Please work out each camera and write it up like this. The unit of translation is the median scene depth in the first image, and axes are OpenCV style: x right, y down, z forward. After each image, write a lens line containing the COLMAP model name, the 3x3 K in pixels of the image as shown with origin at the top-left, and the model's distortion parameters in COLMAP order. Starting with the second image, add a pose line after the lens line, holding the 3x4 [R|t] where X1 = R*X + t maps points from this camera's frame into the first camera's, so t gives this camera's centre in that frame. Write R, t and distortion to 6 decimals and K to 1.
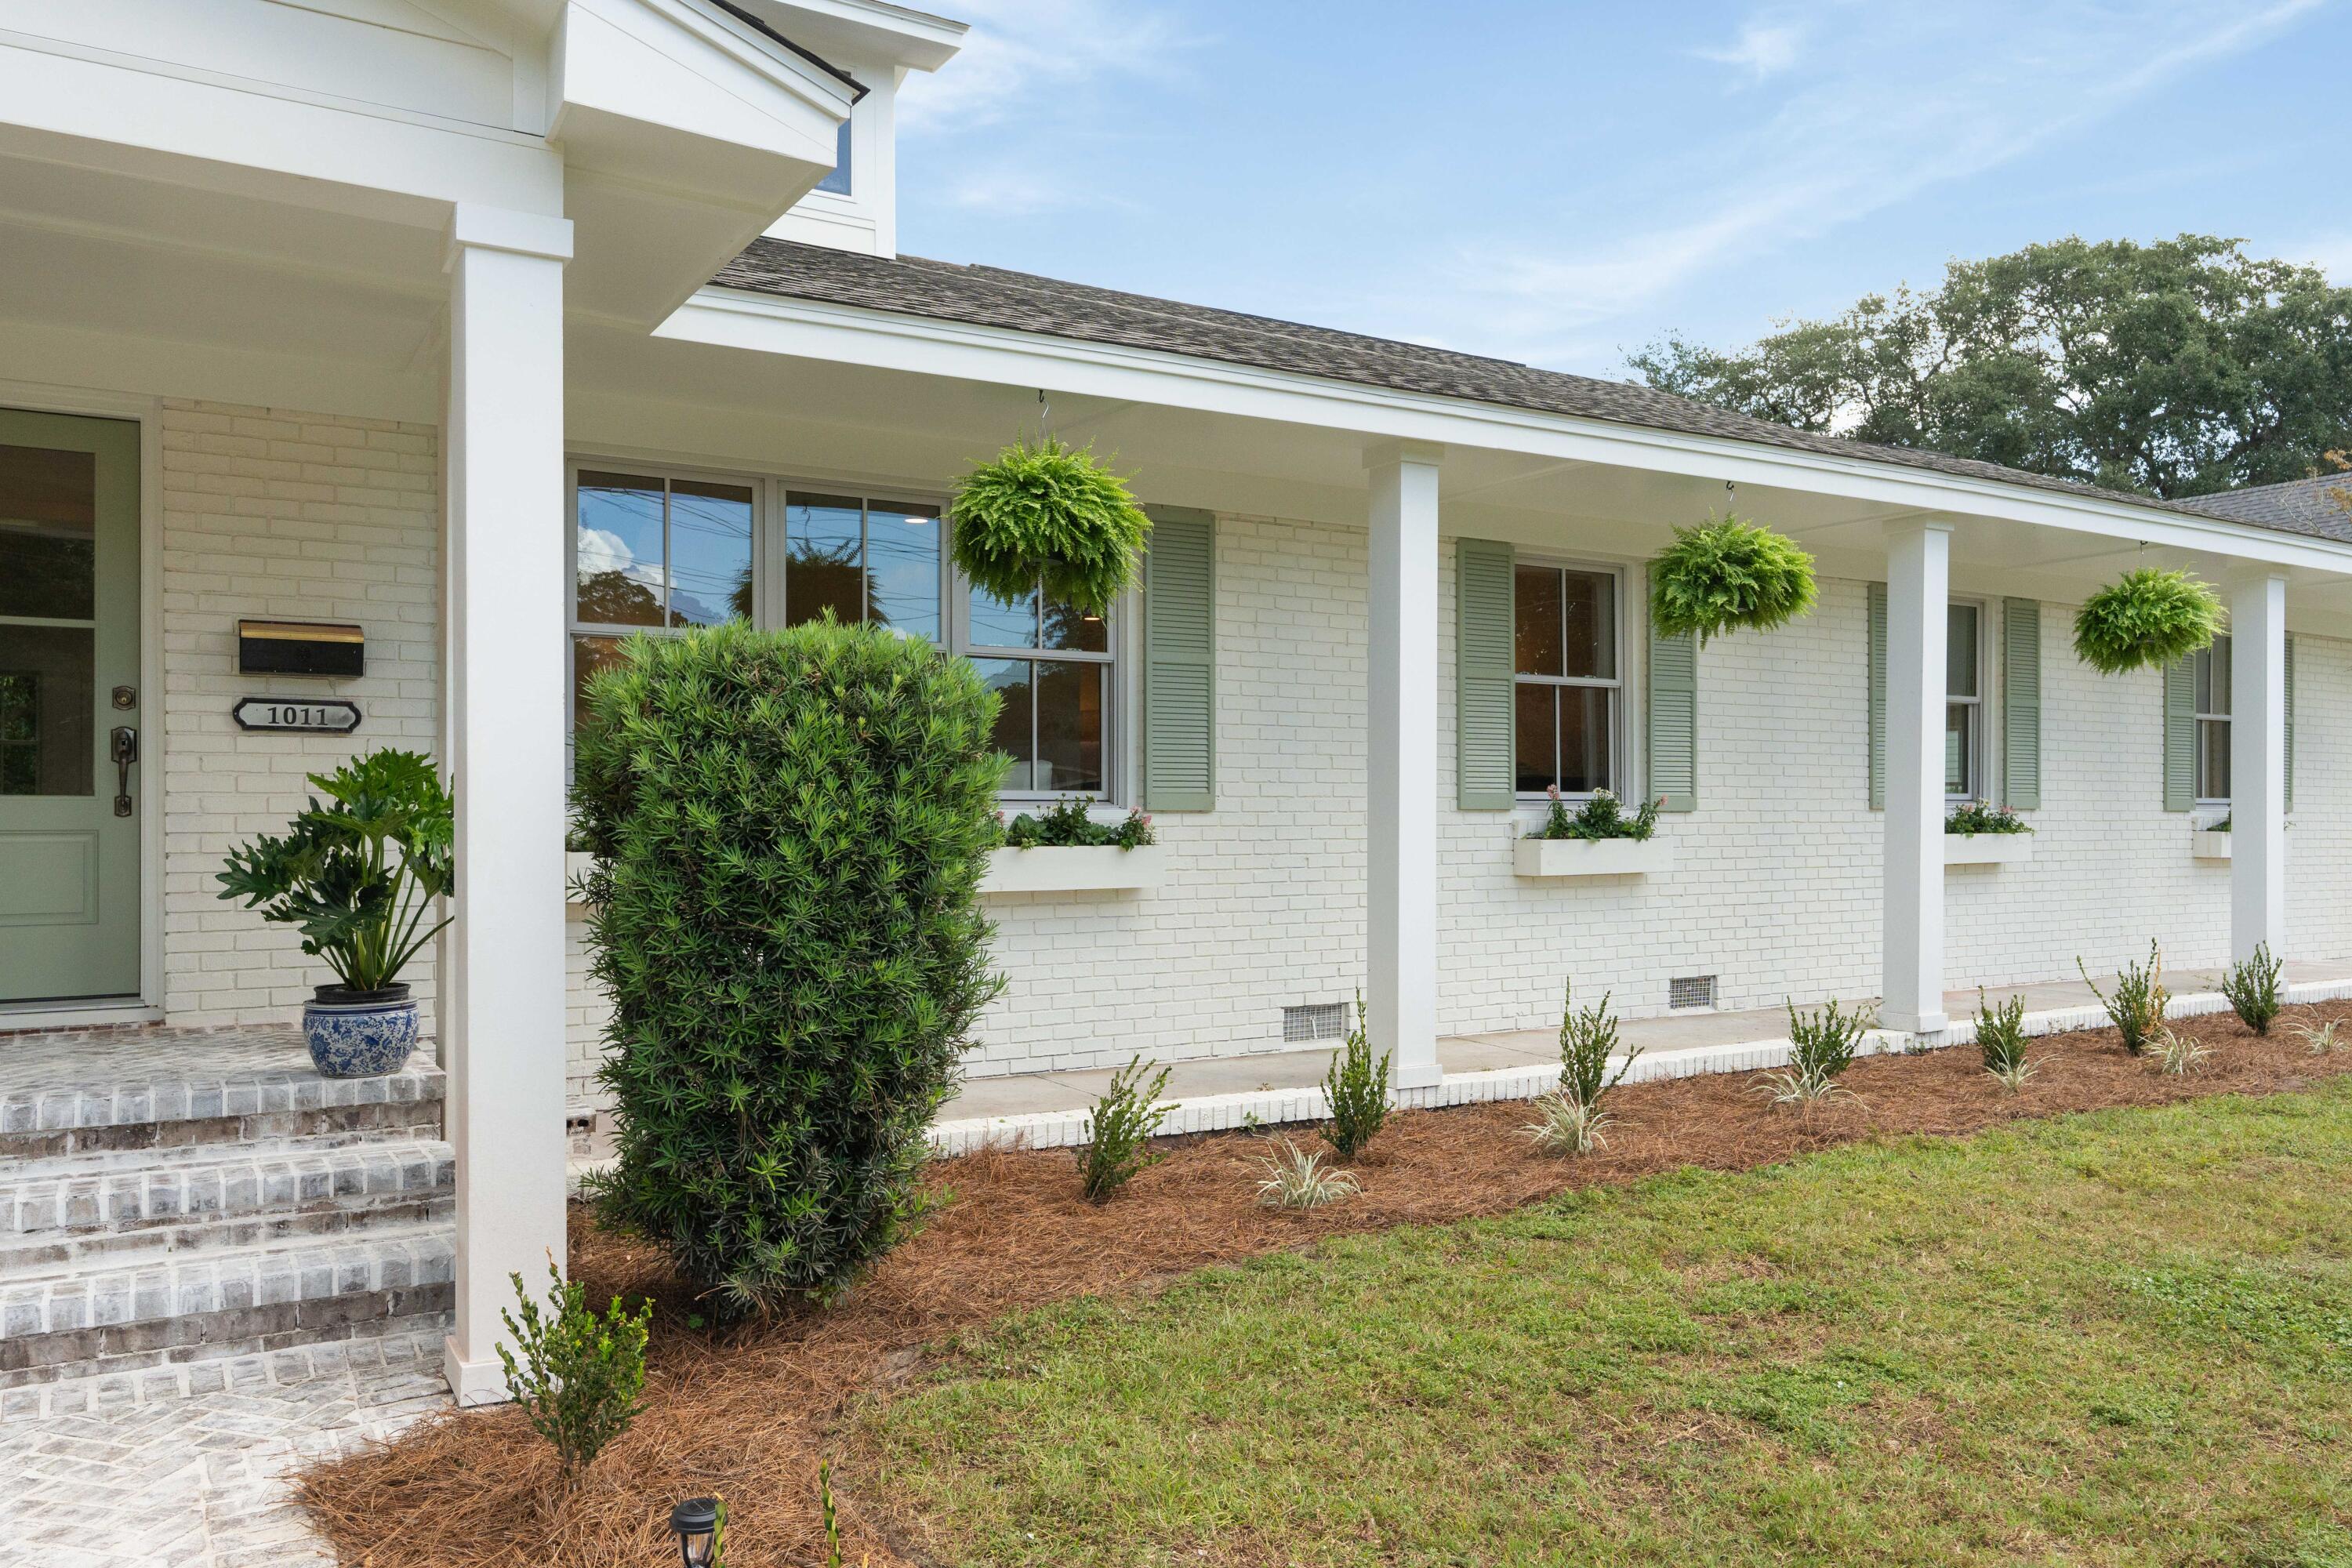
lens RADIAL K [[1635.6, 0, 1140.8], [0, 1635.6, 804.7], [0, 0, 1]] dist [-0.002981, 0.007059]
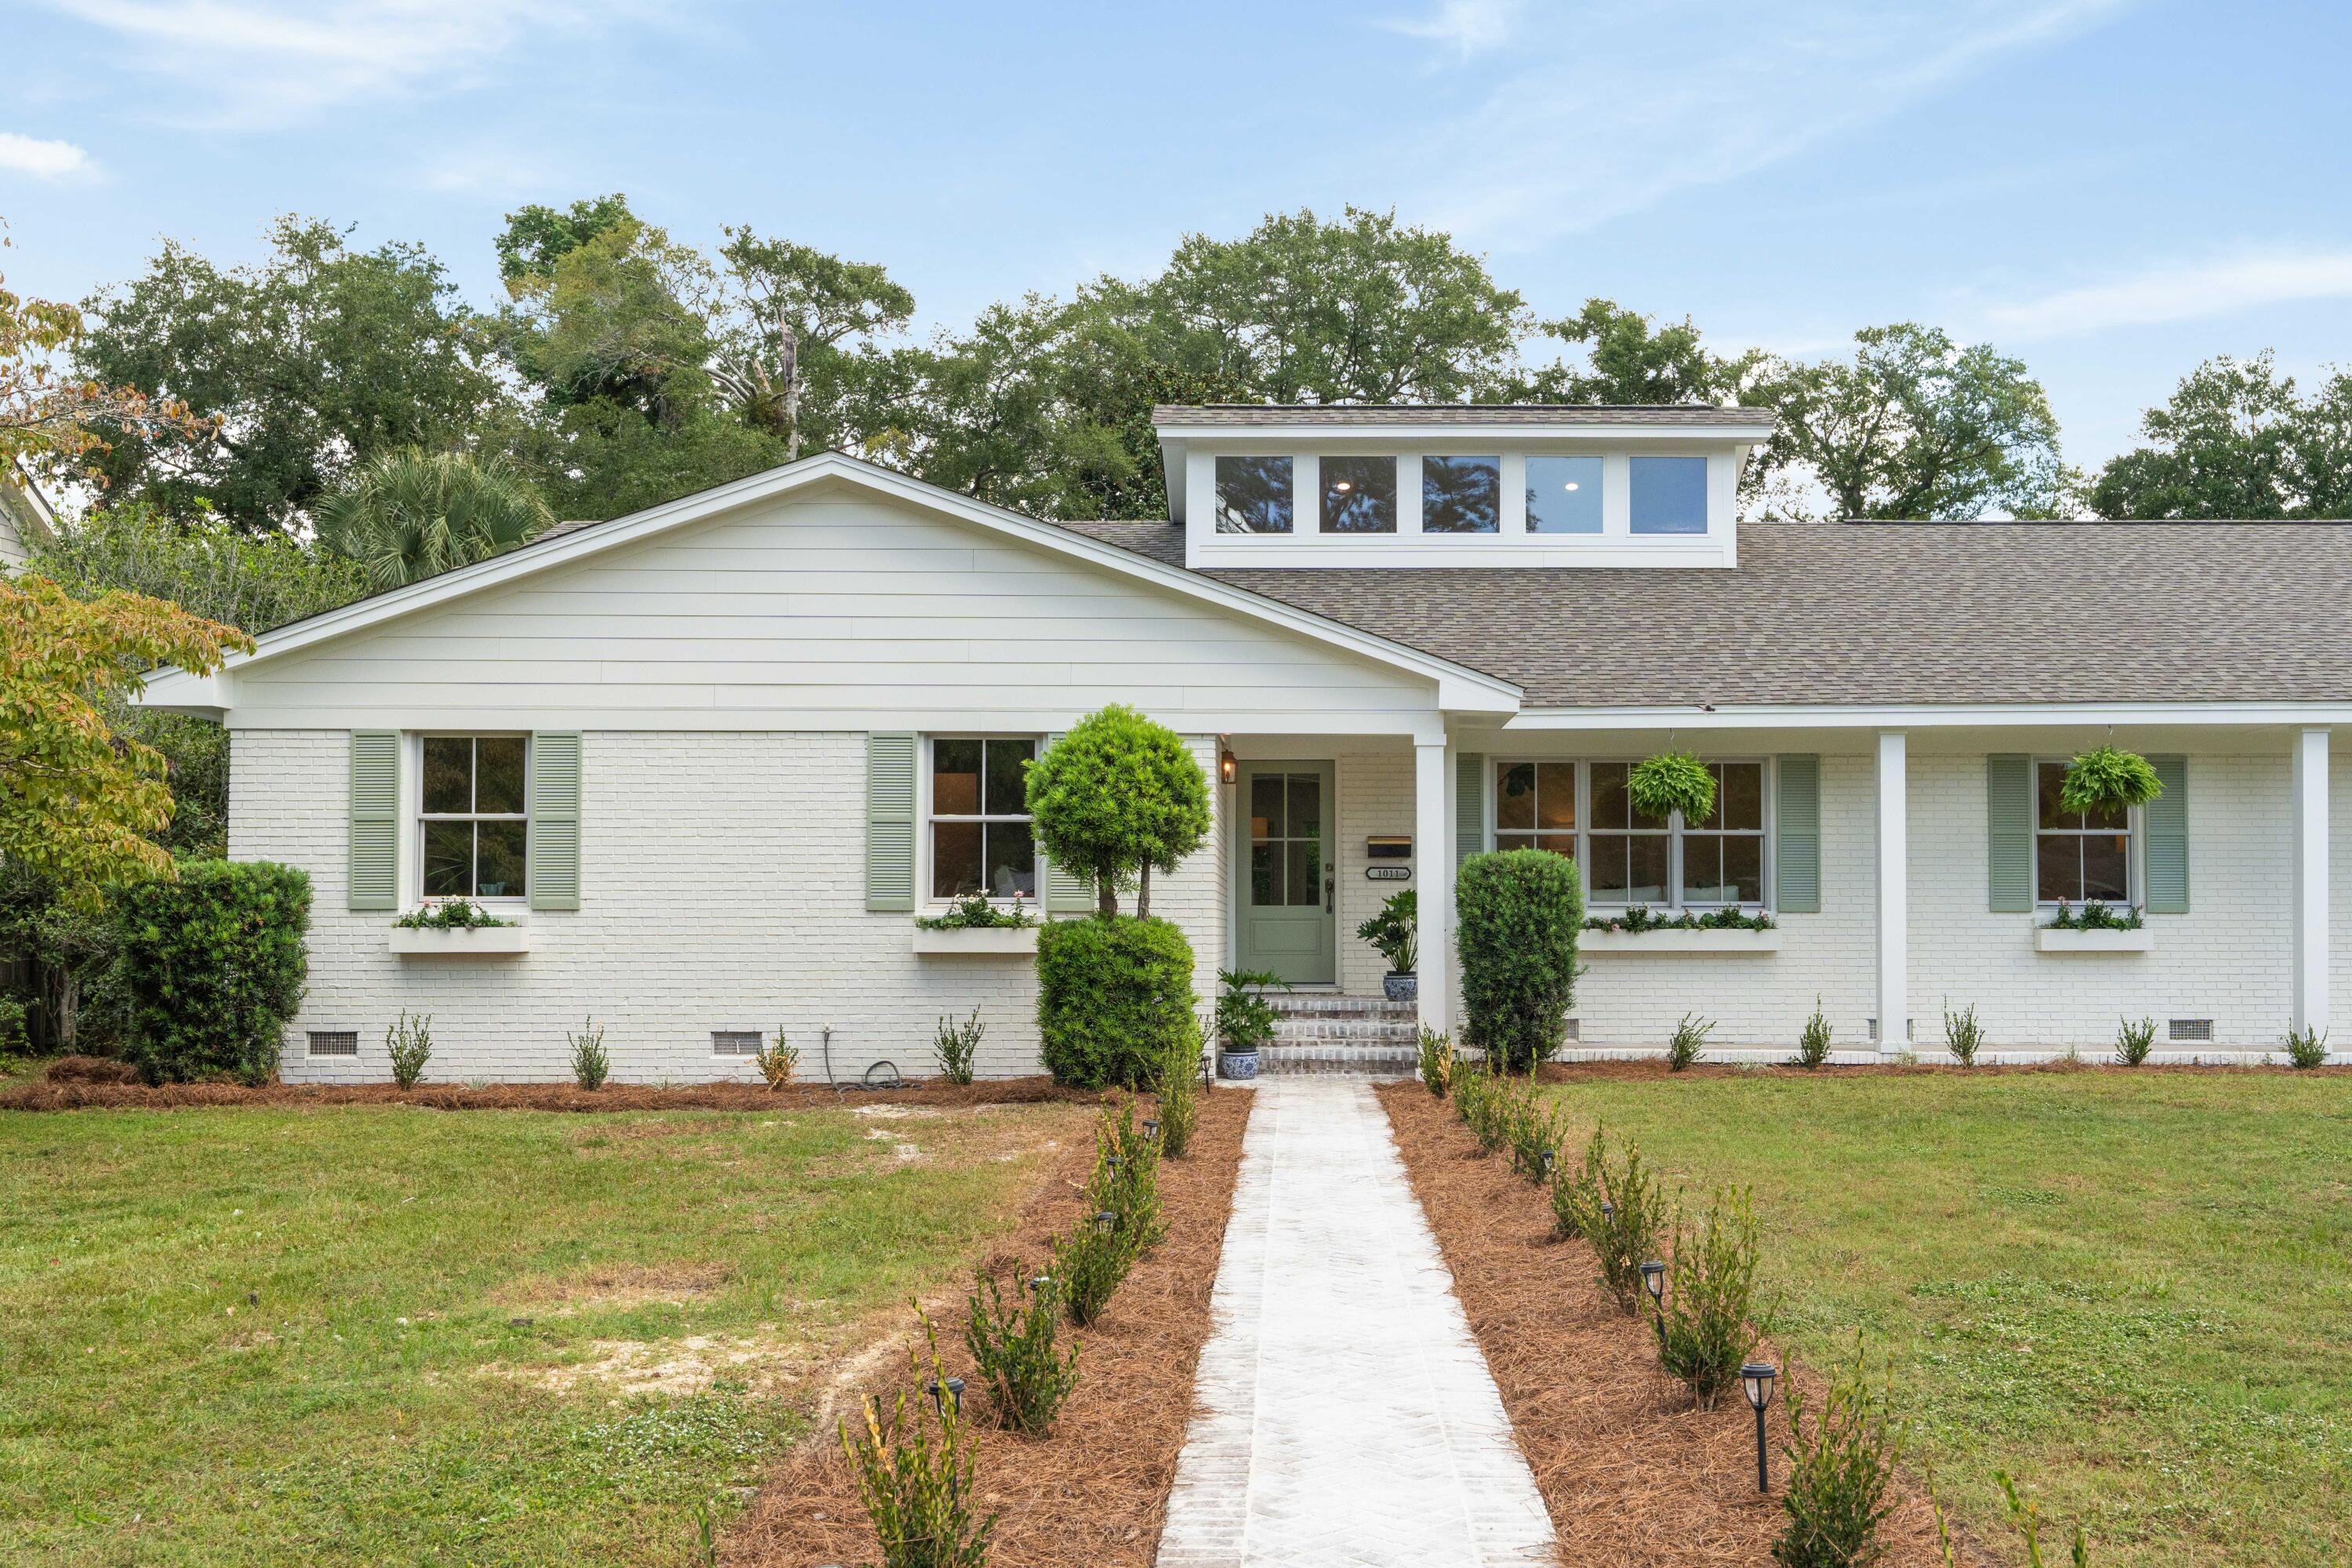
lens RADIAL K [[3190.3, 0, 1208.4], [0, 3190.3, 675.0], [0, 0, 1]] dist [-0.002595, 0.000000]
pose [[0.834067, -0.041970, -0.550064, 2.517071], [0.000021, 0.997104, -0.076047, 0.018823], [0.551663, 0.063417, 0.831653, -4.165945]]
